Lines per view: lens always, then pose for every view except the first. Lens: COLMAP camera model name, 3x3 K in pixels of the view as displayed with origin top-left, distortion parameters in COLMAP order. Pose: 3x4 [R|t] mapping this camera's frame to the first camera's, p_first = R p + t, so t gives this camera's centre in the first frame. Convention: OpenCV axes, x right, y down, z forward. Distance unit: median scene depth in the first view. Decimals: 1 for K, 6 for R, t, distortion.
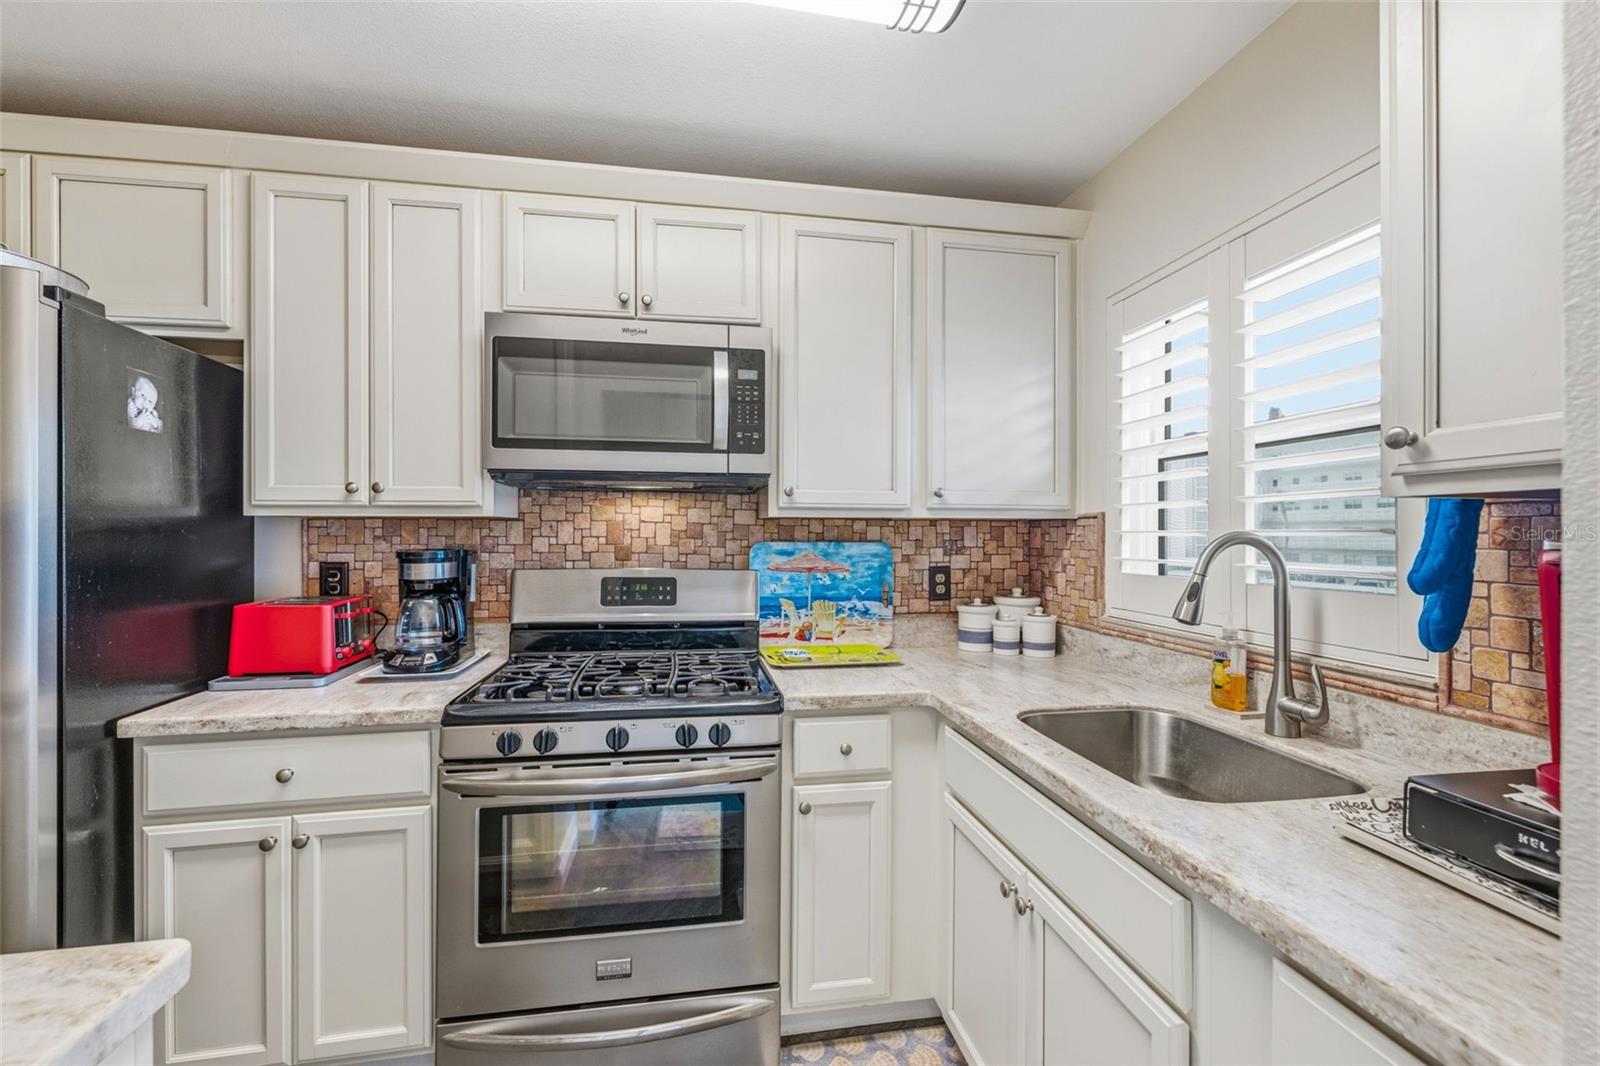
lens RADIAL K [[671.8, 0, 800.0], [0, 671.8, 530.9], [0, 0, 1]] dist [0.000691, 0.000057]
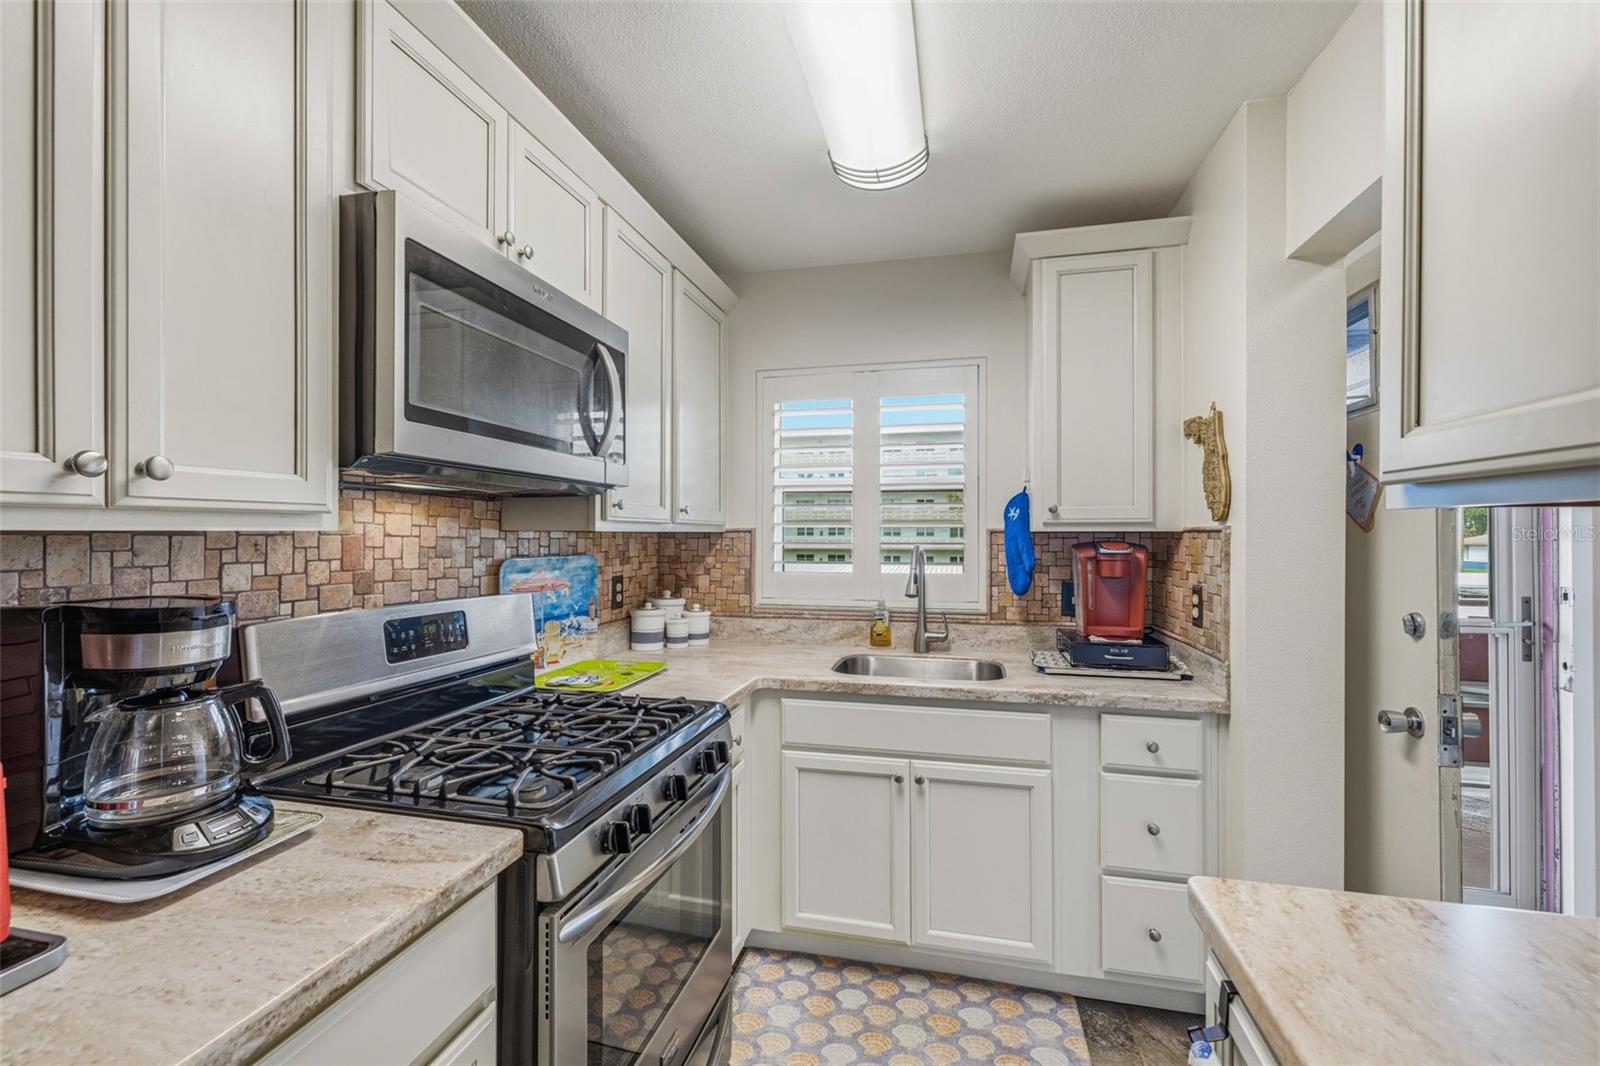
lens RADIAL K [[680.4, 0, 802.3], [0, 680.4, 530.8], [0, 0, 1]] dist [0.000660, 0.000069]
pose [[0.393212, 0.002656, 0.919444, -0.824929], [-0.004483, 0.999989, -0.000971, -0.022811], [-0.919437, -0.003740, 0.393220, 0.398450]]
